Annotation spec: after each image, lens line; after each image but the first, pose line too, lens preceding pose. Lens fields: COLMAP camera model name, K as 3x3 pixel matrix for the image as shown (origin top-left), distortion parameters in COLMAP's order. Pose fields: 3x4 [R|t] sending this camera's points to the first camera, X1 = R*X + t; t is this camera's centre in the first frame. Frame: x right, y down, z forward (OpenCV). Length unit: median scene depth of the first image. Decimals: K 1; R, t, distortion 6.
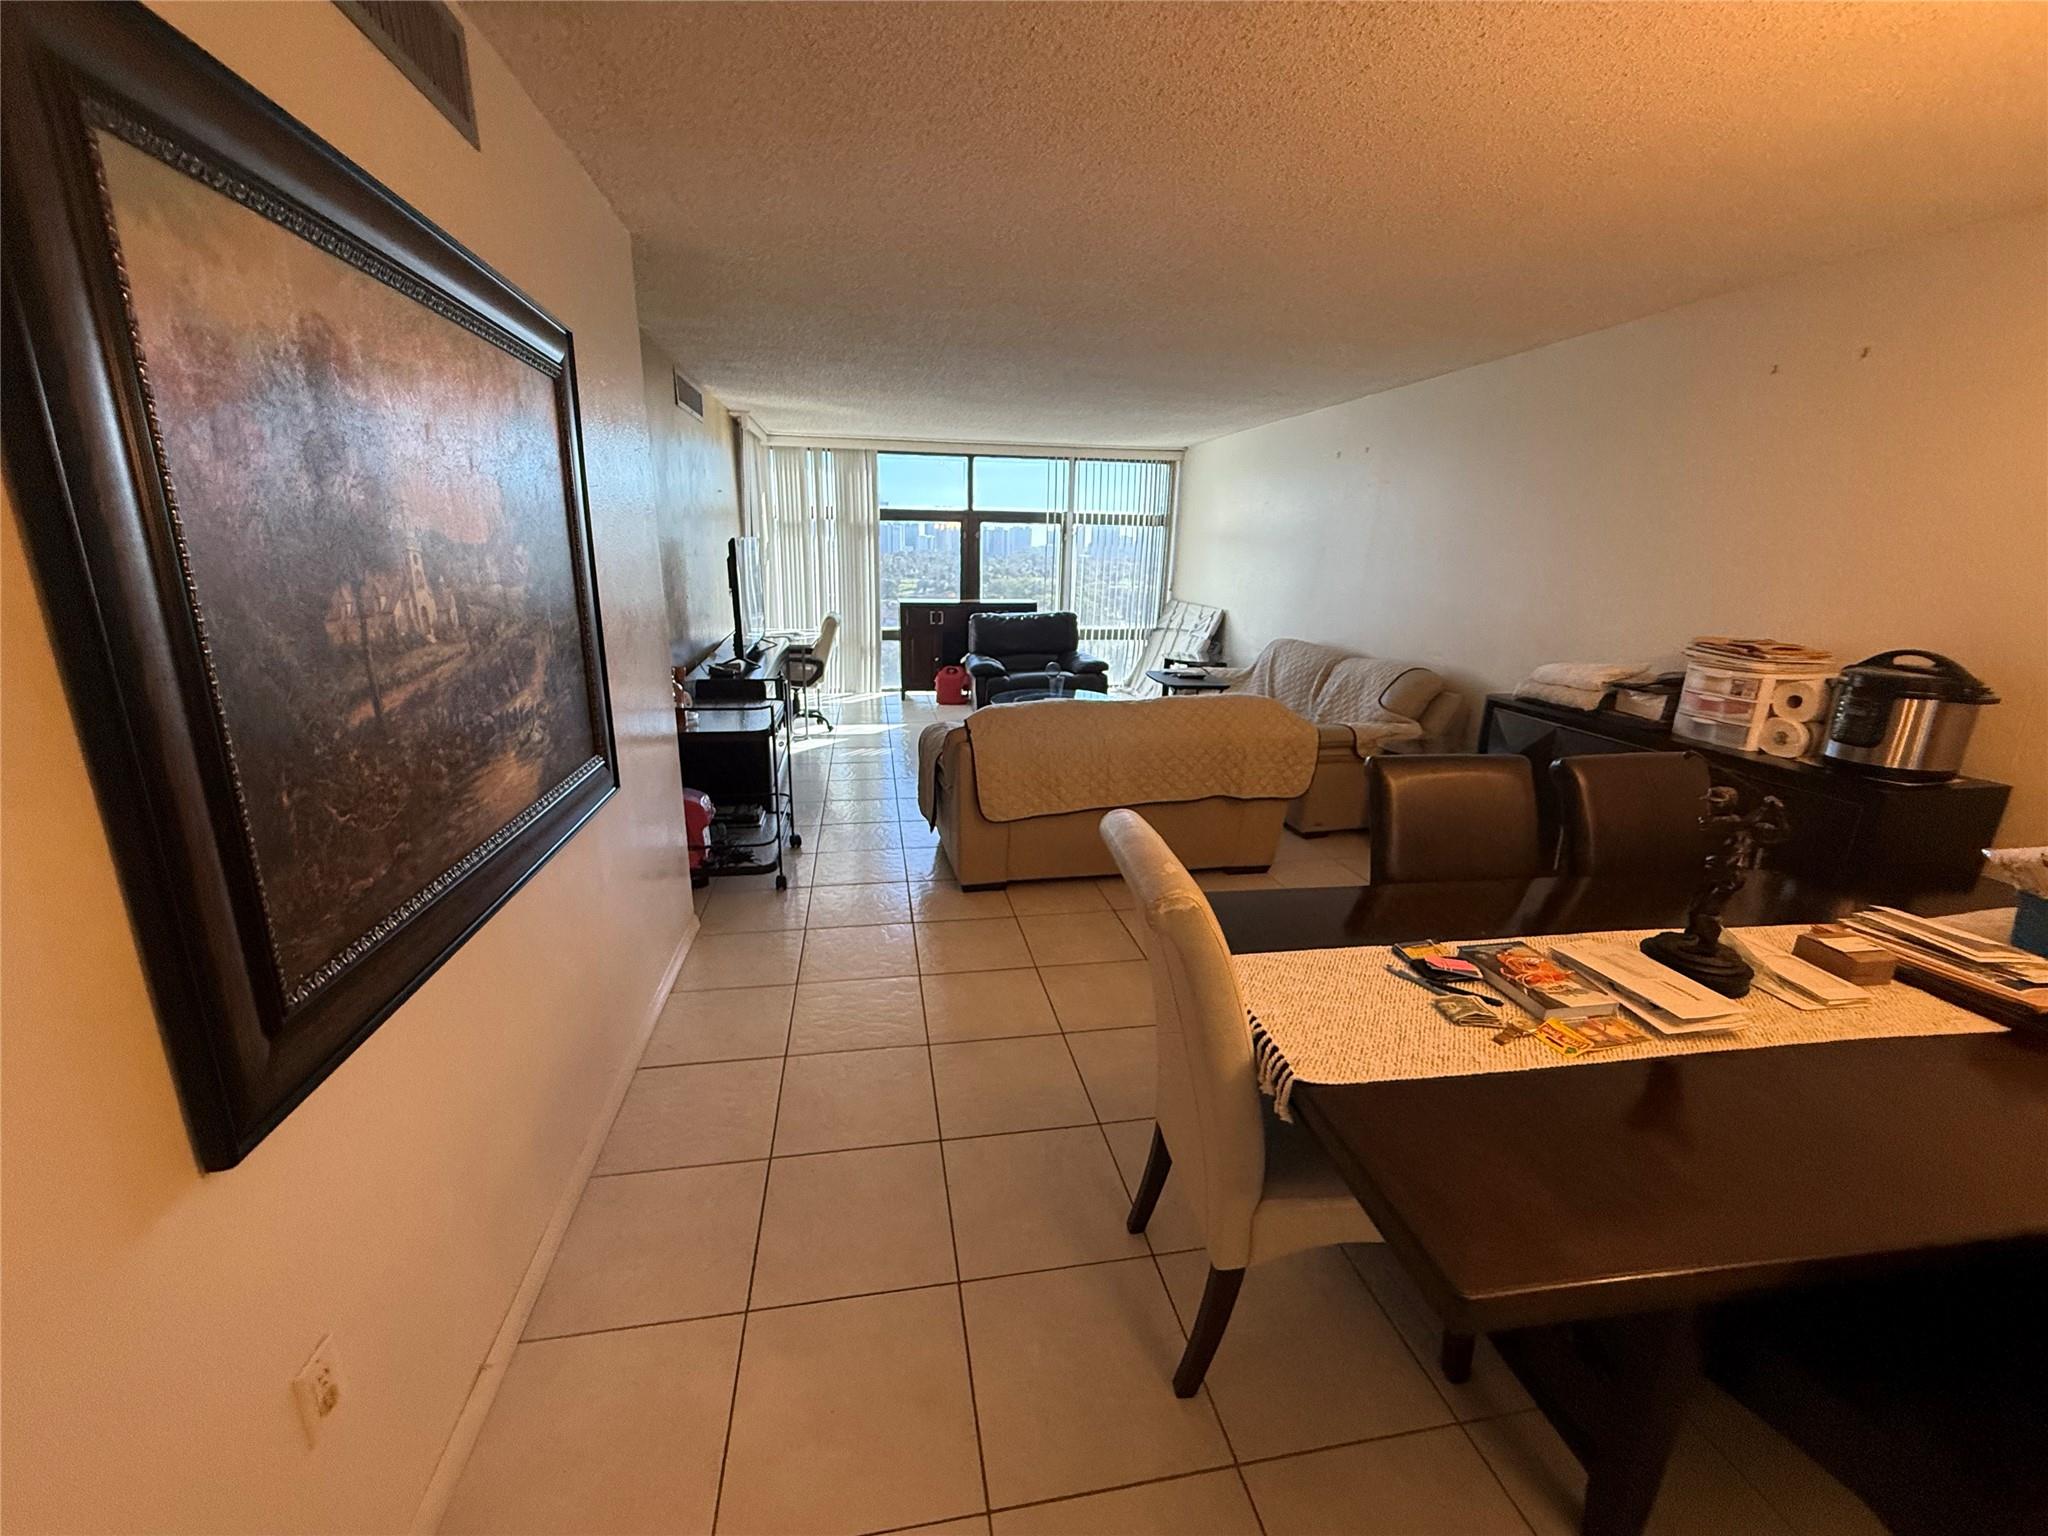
lens RADIAL K [[815.7, 0, 1017.8], [0, 815.7, 768.7], [0, 0, 1]] dist [-0.001261, 0.000182]
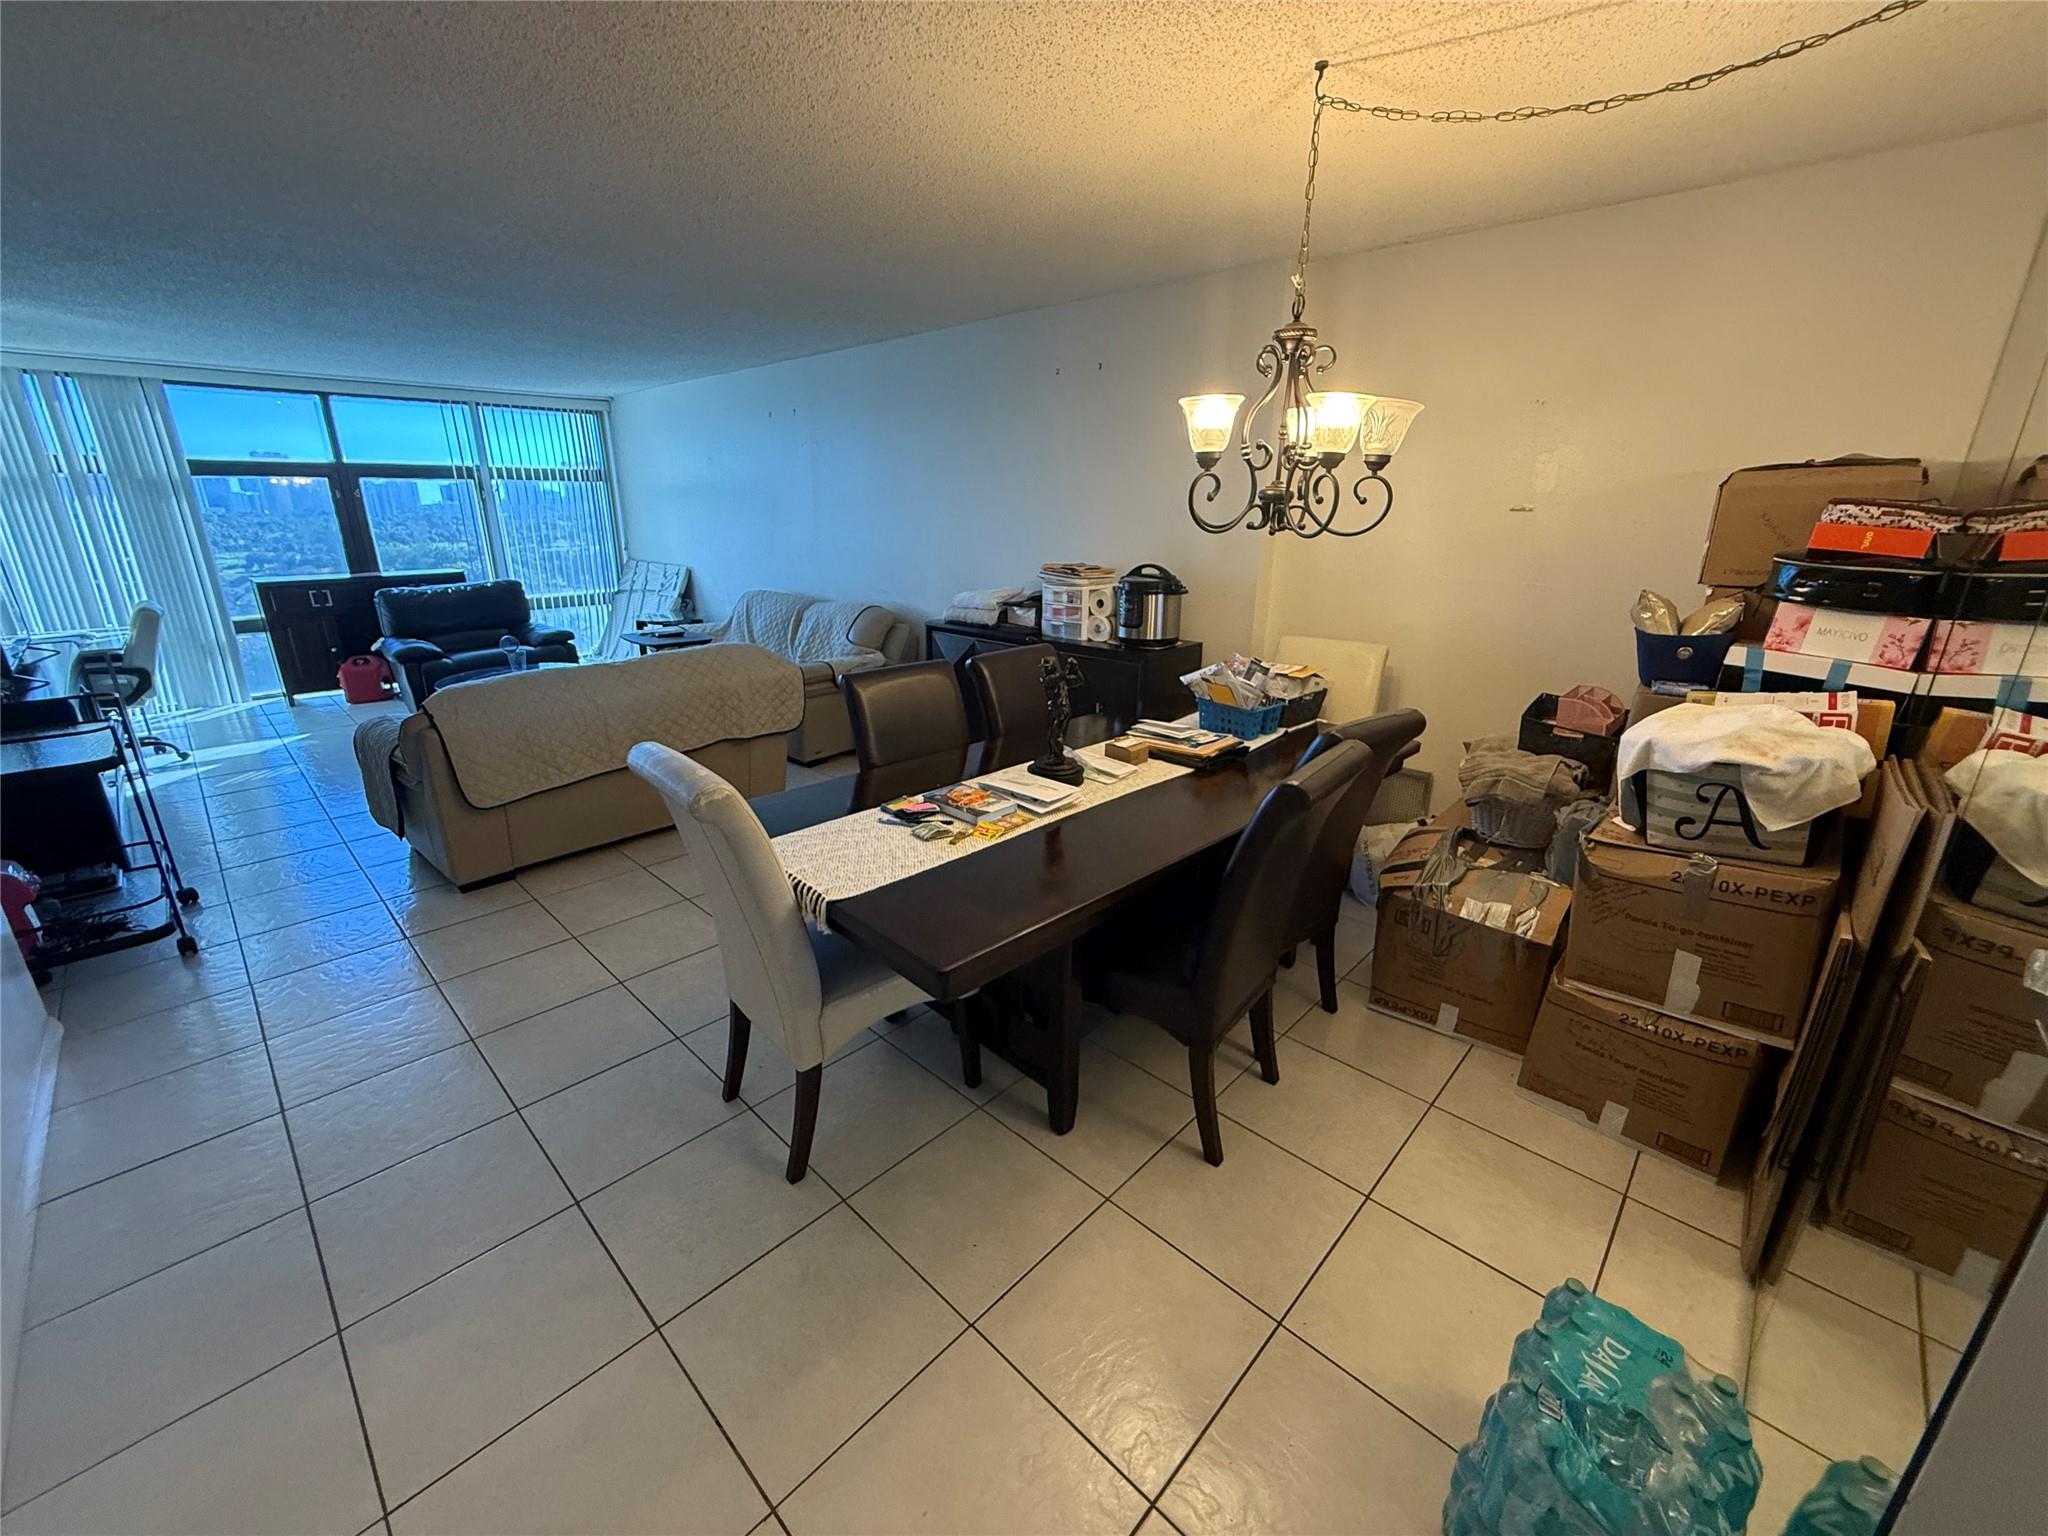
lens RADIAL K [[815.7, 0, 1019.1], [0, 815.7, 767.3], [0, 0, 1]] dist [-0.001261, 0.000182]
pose [[0.810706, -0.196135, 0.551622, -0.031715], [0.167538, 0.980532, 0.102410, 0.020238], [-0.560969, 0.009393, 0.827784, -0.091091]]
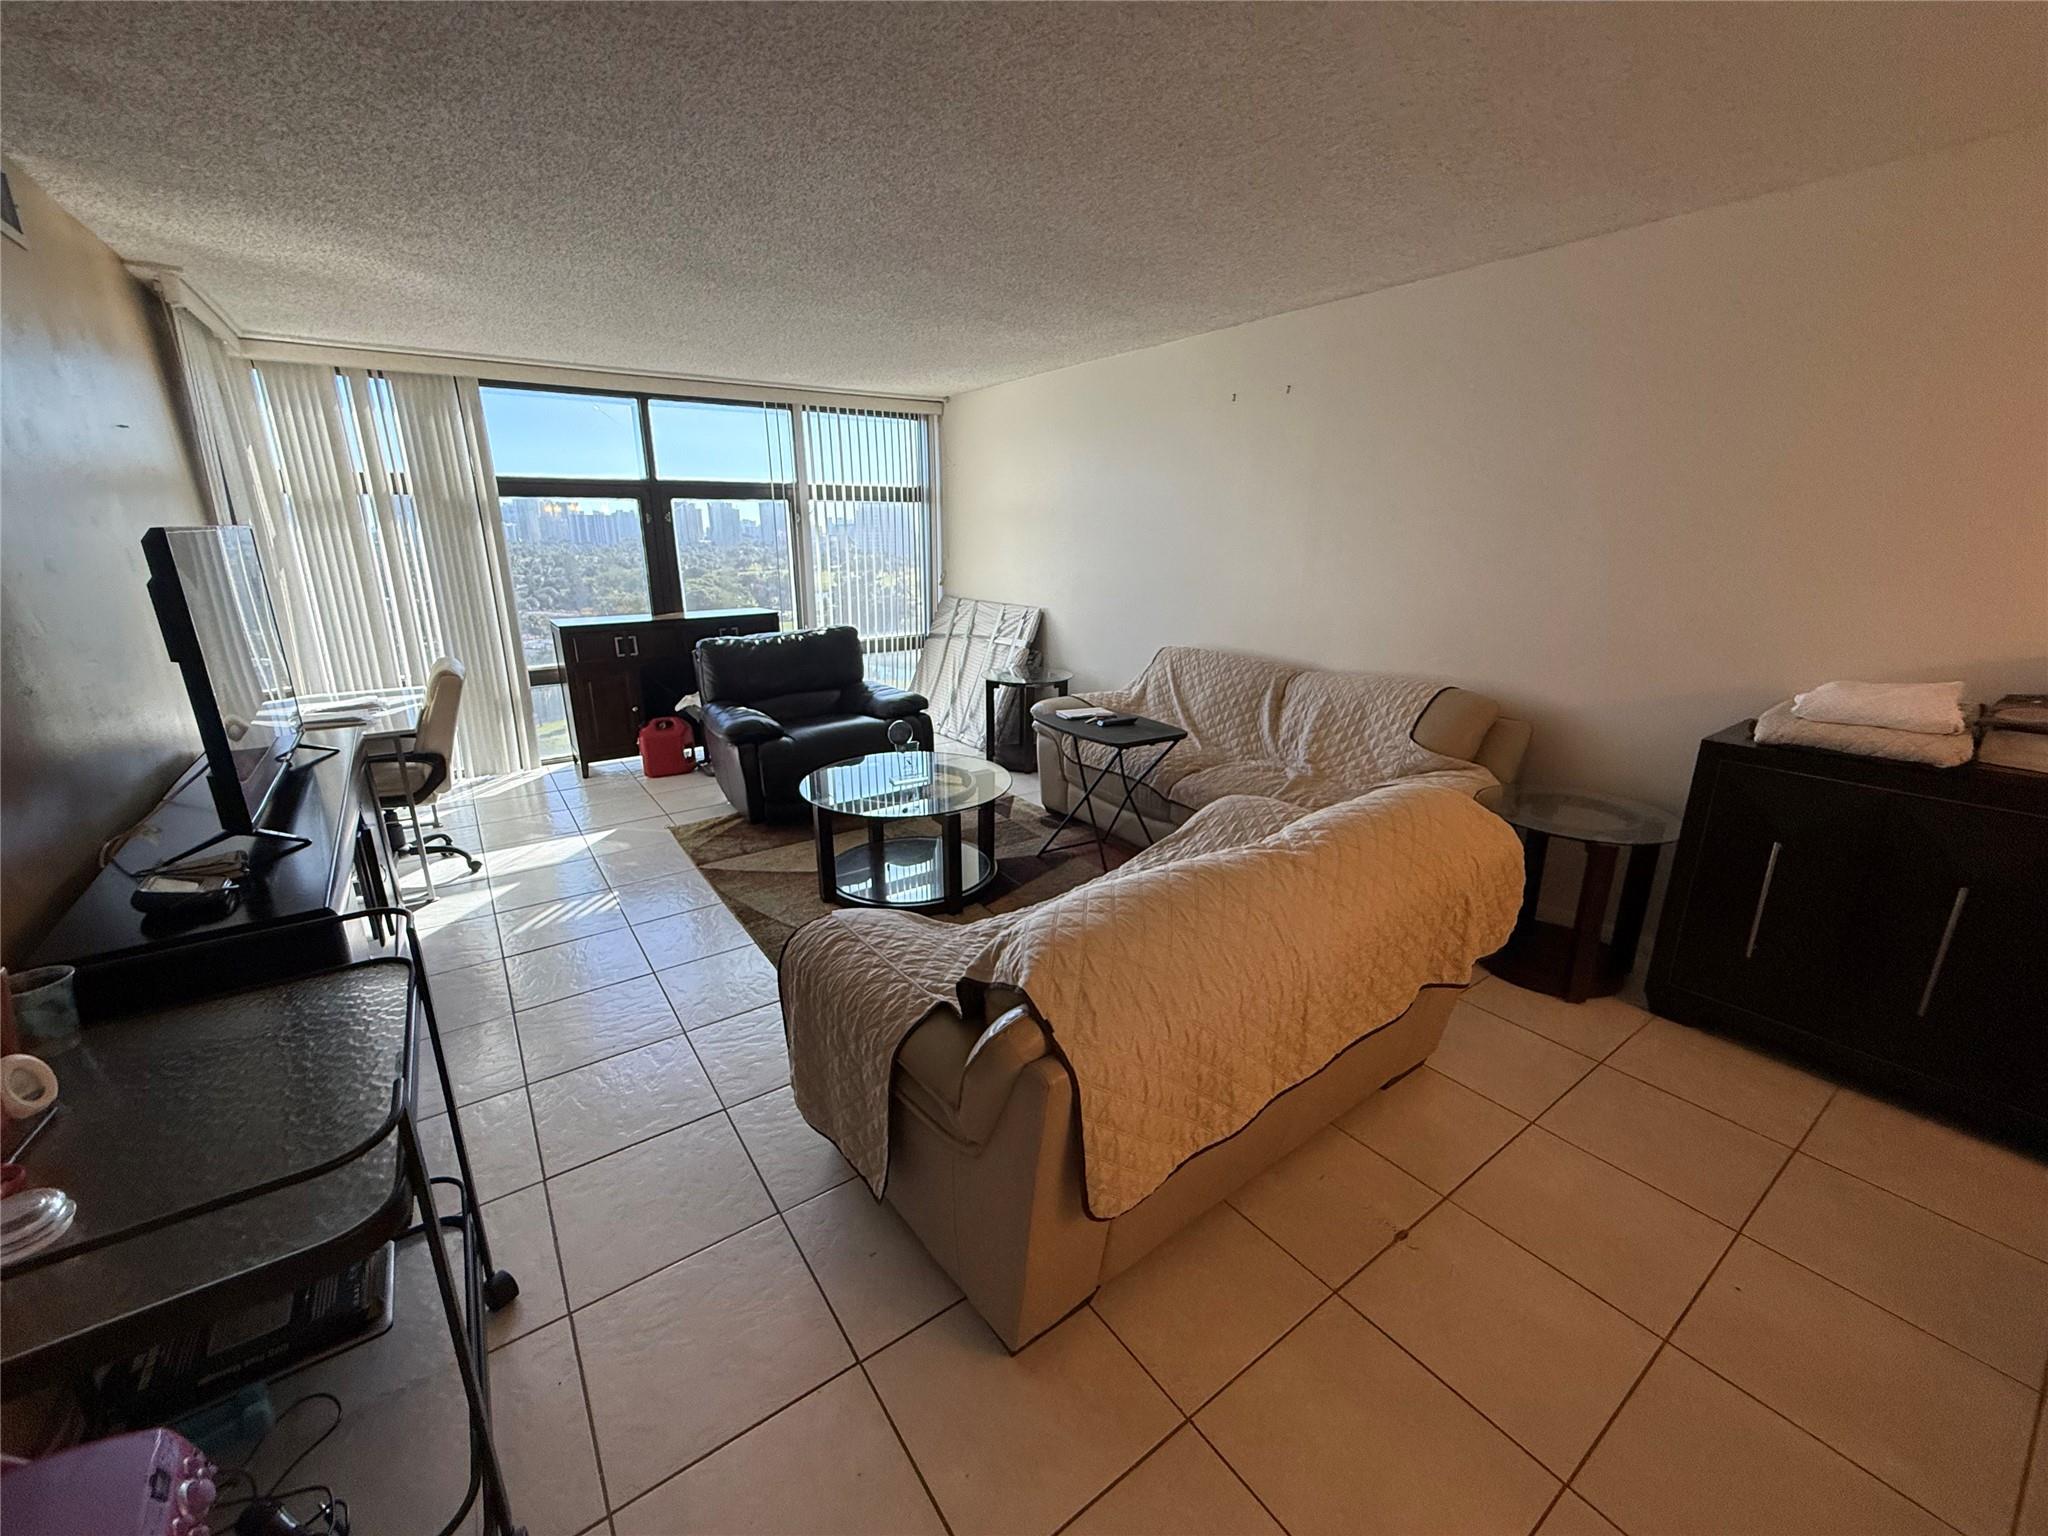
lens RADIAL K [[815.7, 0, 1021.8], [0, 815.7, 769.4], [0, 0, 1]] dist [-0.001261, 0.000182]
pose [[0.906014, -0.139834, 0.399481, -0.158756], [0.131665, 0.990133, 0.047973, -0.141698], [-0.402247, 0.009133, 0.915486, 0.511583]]
